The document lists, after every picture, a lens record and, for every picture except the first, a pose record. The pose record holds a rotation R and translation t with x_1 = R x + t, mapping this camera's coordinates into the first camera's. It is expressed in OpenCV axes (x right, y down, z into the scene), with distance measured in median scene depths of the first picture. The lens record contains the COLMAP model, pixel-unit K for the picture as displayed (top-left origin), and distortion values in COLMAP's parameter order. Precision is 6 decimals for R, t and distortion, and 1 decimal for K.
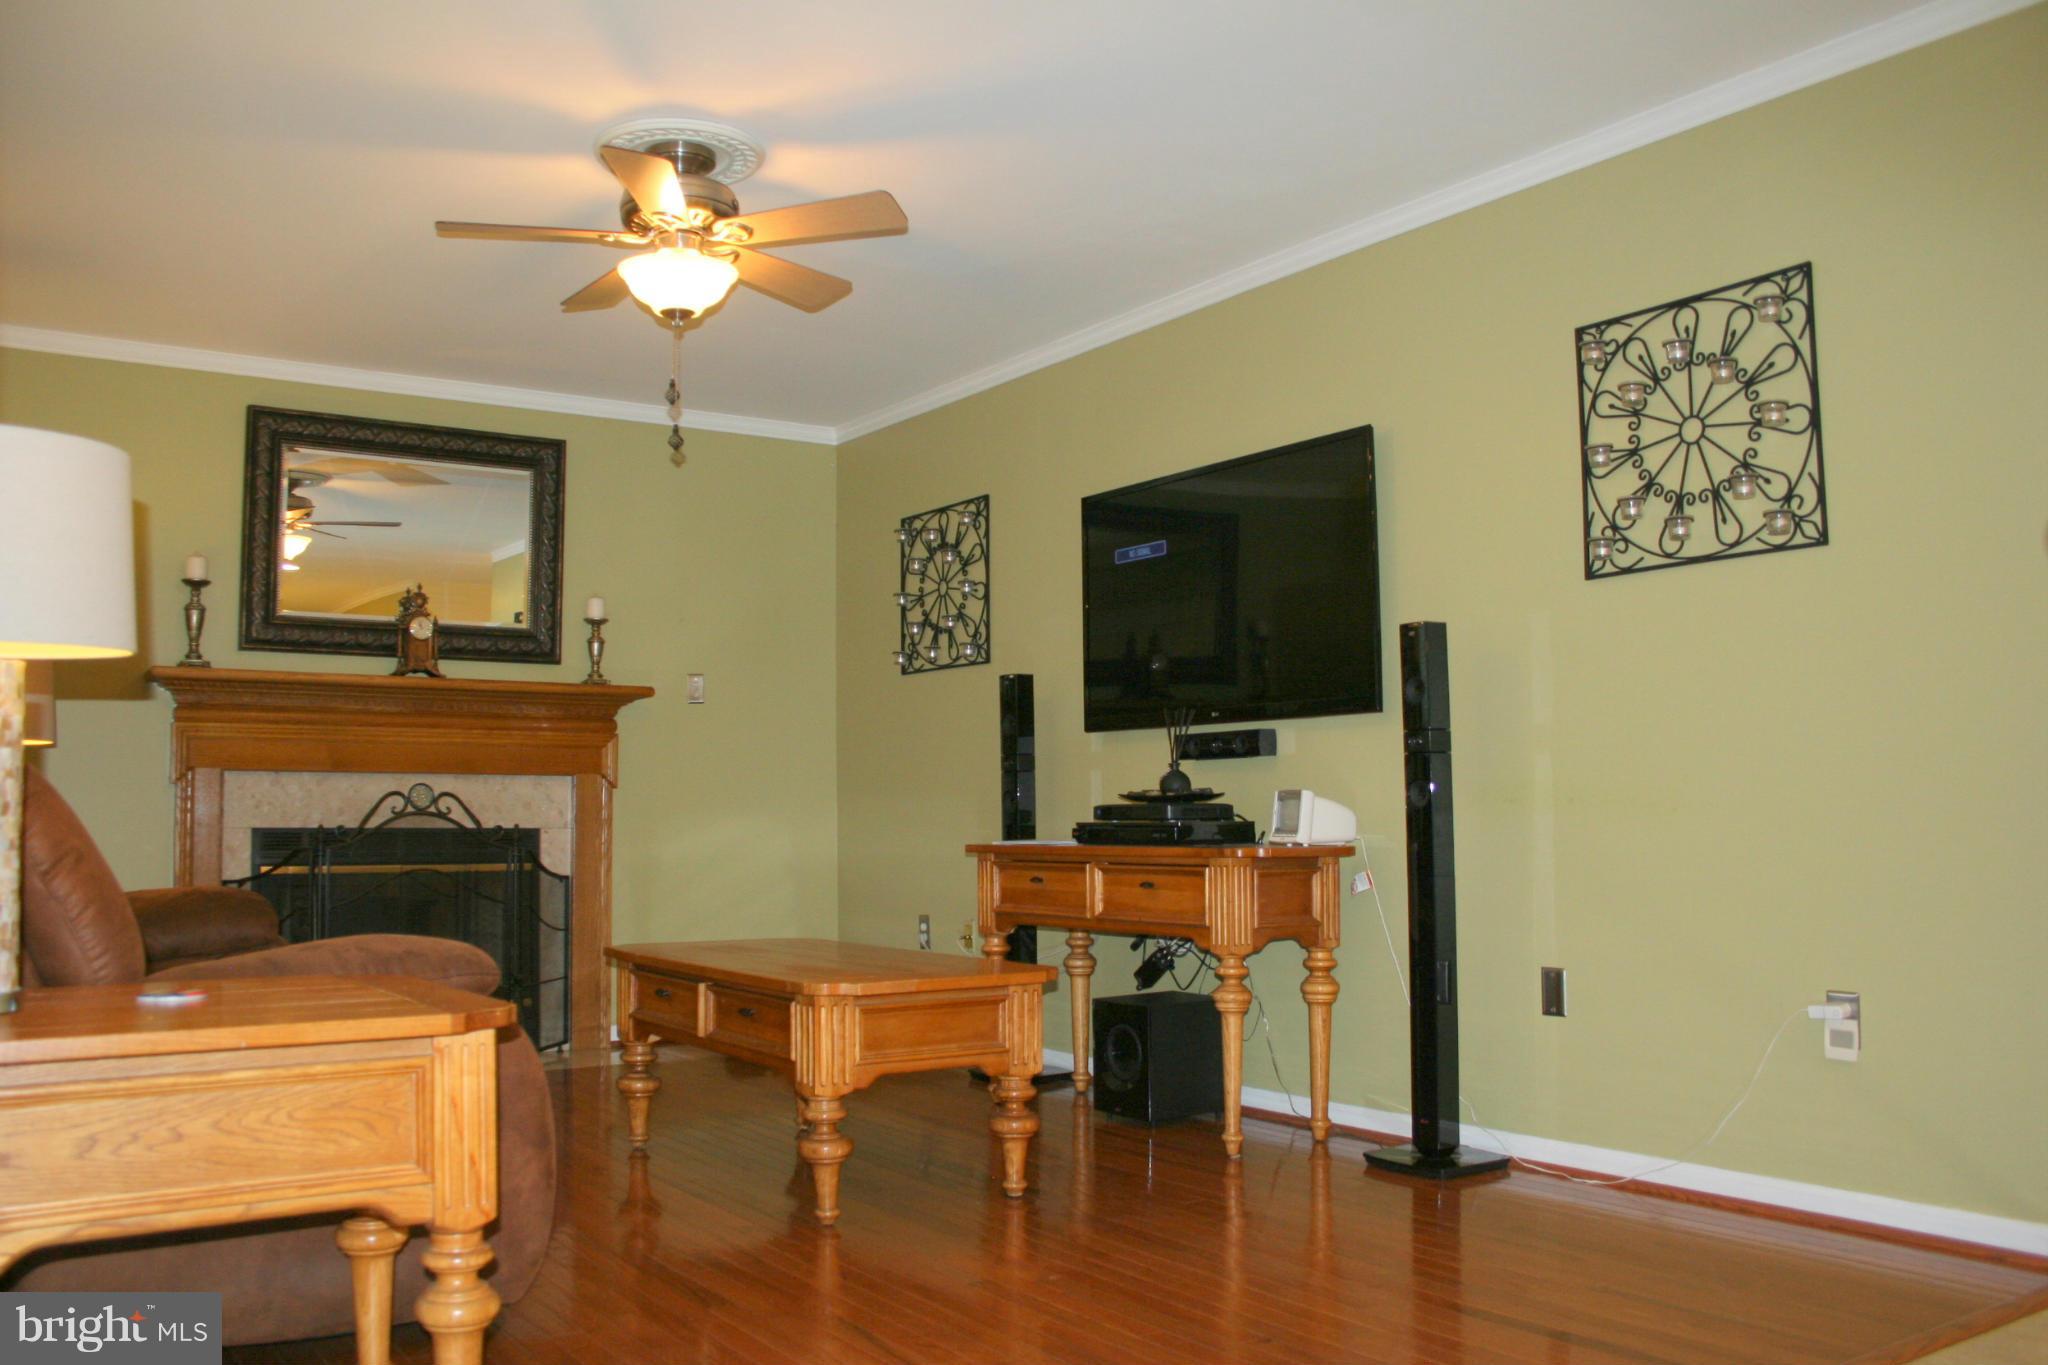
lens RADIAL K [[1675.6, 0, 1023.1], [0, 1675.6, 686.1], [0, 0, 1]] dist [-0.154221, 0.112257]
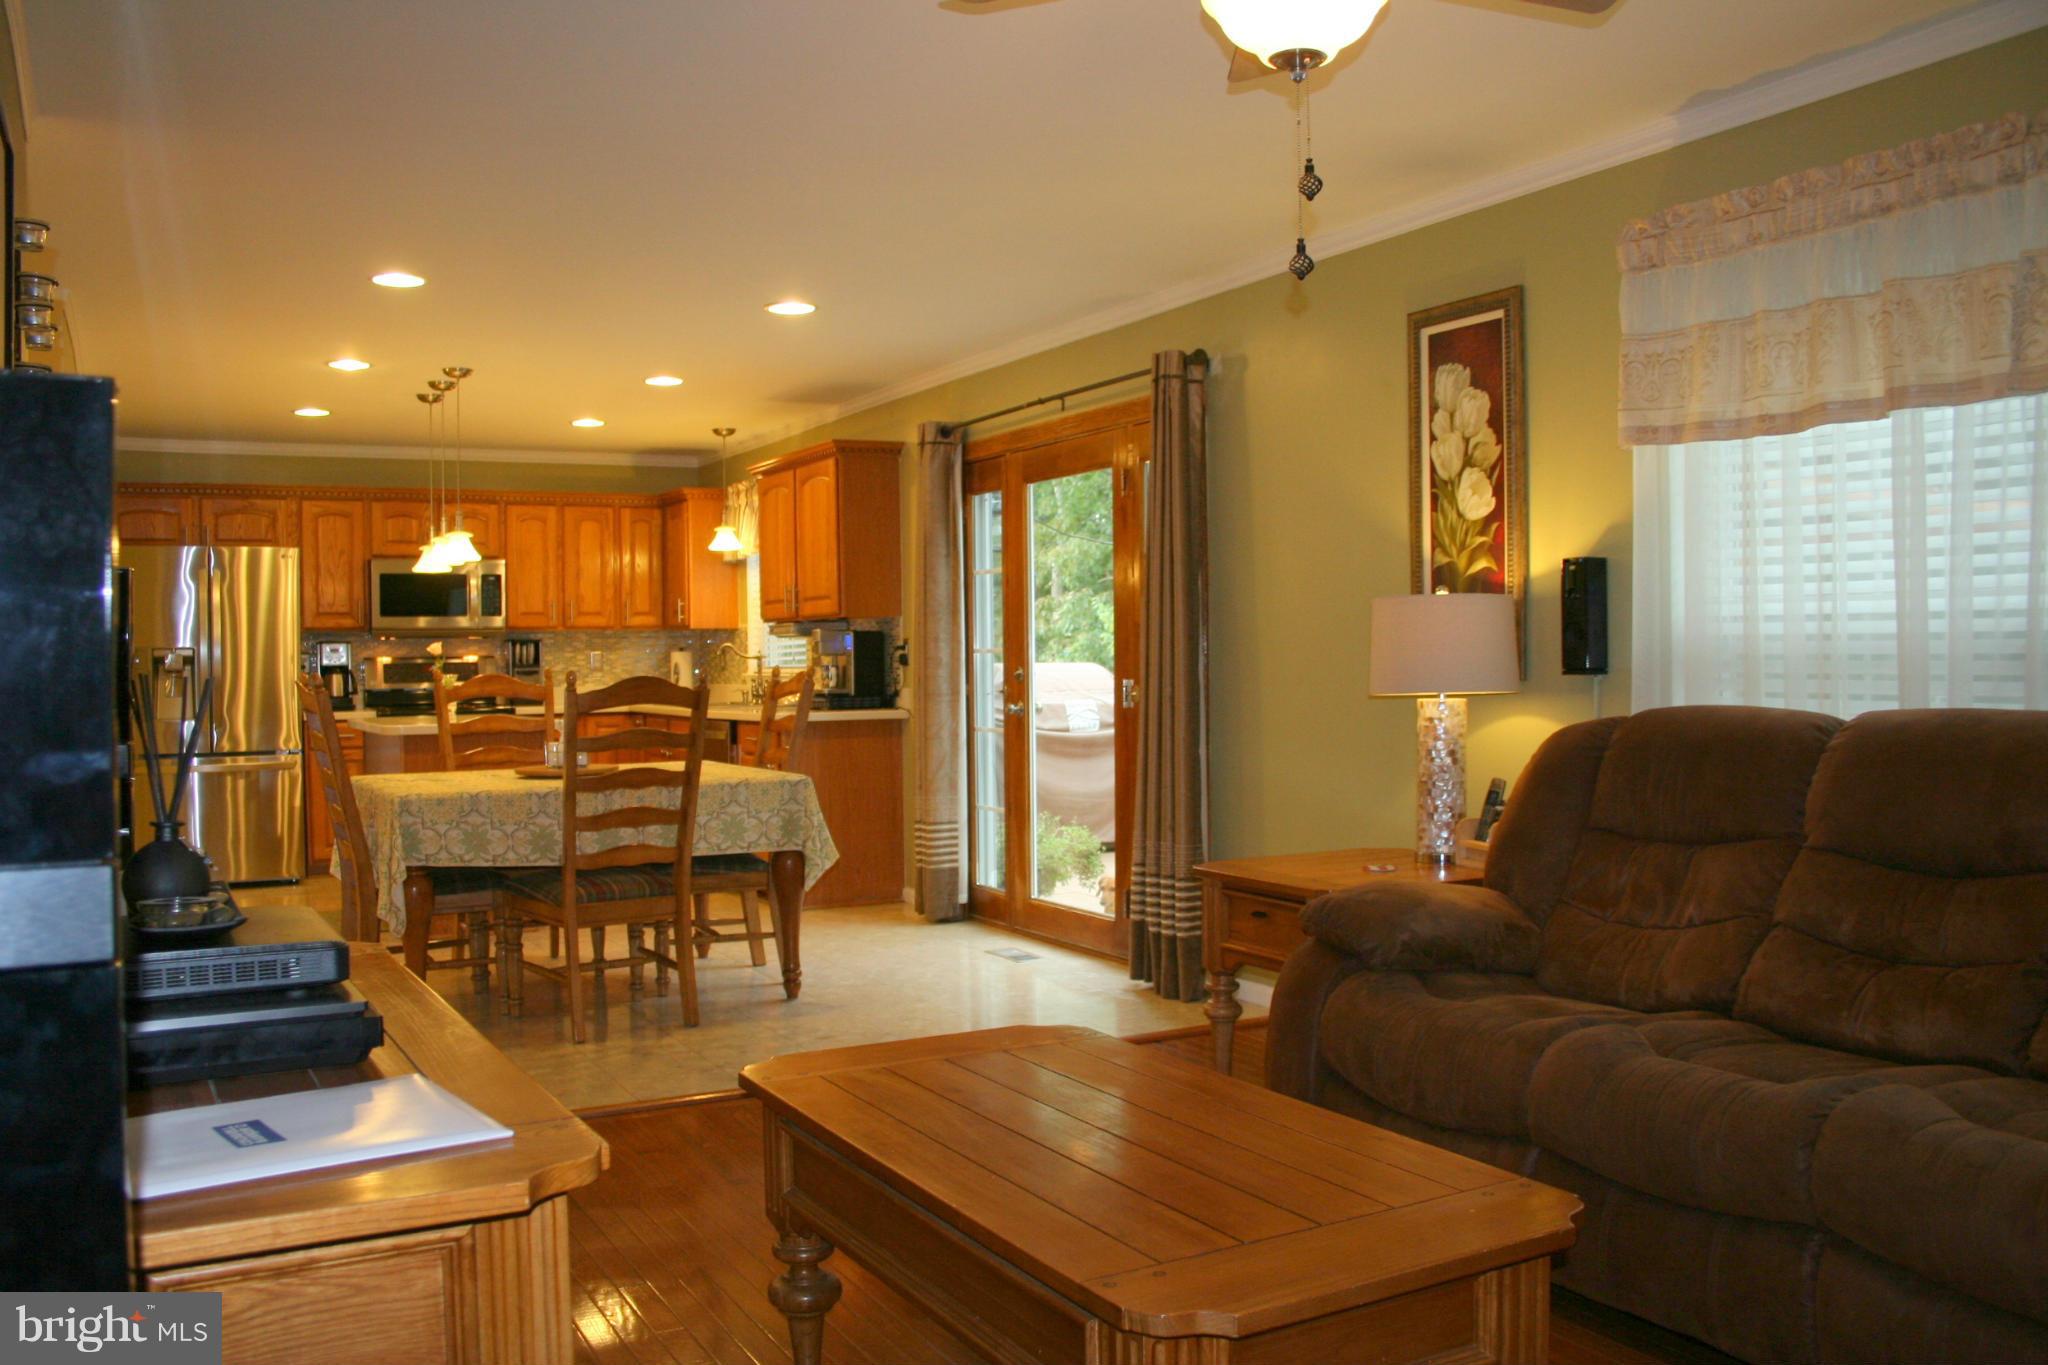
lens RADIAL K [[1675.6, 0, 1023.1], [0, 1675.6, 686.1], [0, 0, 1]] dist [-0.154221, 0.112257]
pose [[-0.995761, 0.019643, 0.089858, -0.108724], [0.014348, 0.998143, -0.059197, 0.032207], [-0.090854, -0.057657, -0.994194, 1.119724]]
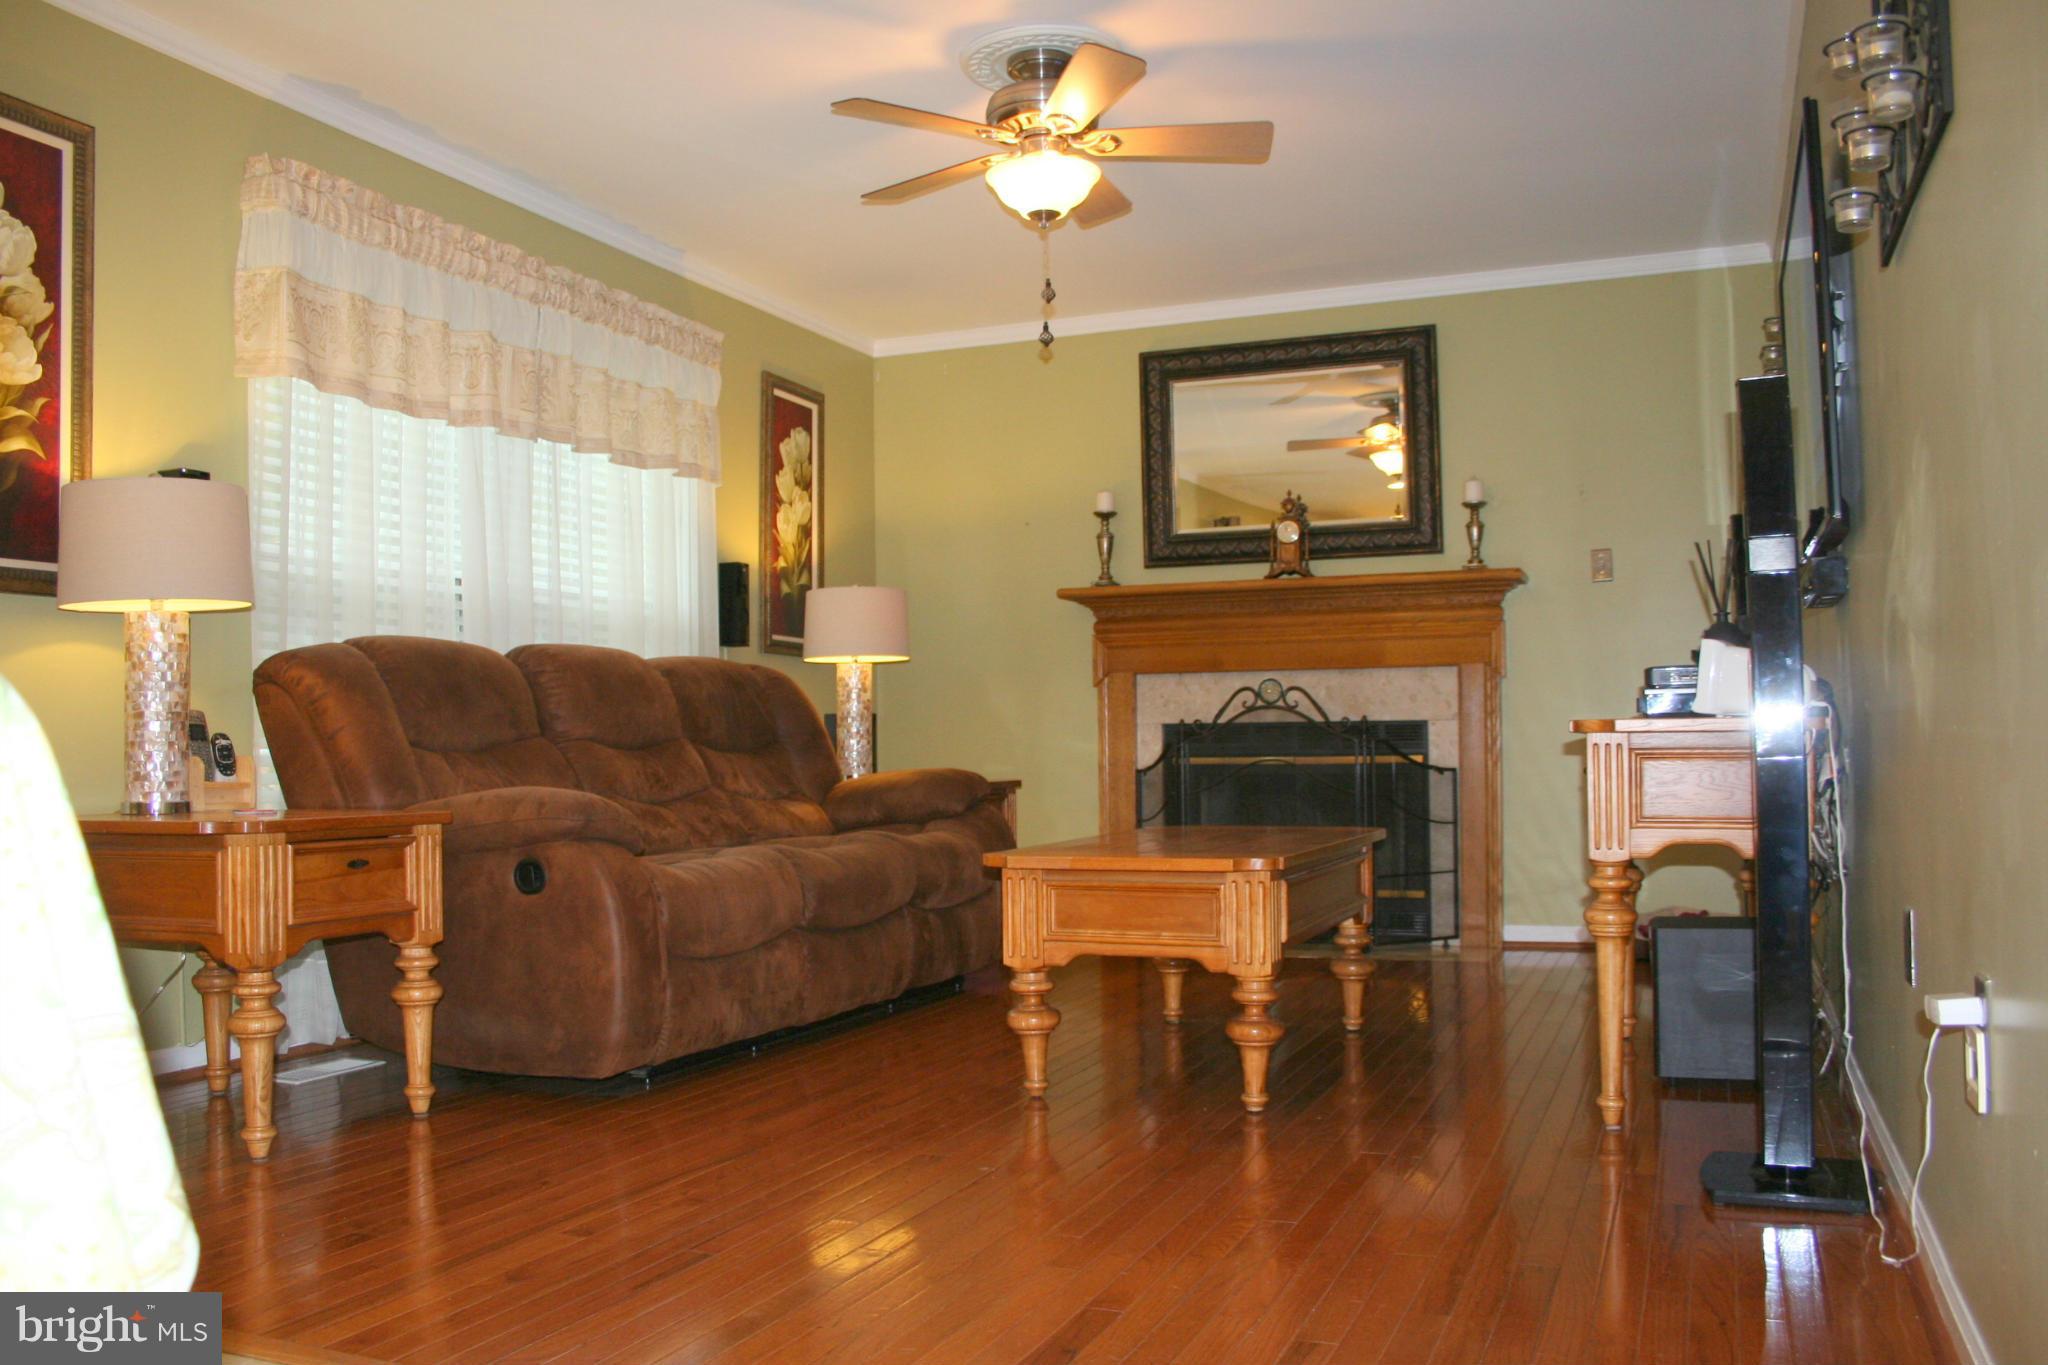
lens RADIAL K [[1675.6, 0, 1023.1], [0, 1675.6, 686.1], [0, 0, 1]] dist [-0.154221, 0.112257]
pose [[0.549459, -0.029989, -0.834982, 0.446290], [0.073387, 0.997226, 0.012476, 0.038816], [0.832291, -0.068132, 0.550136, 0.275791]]
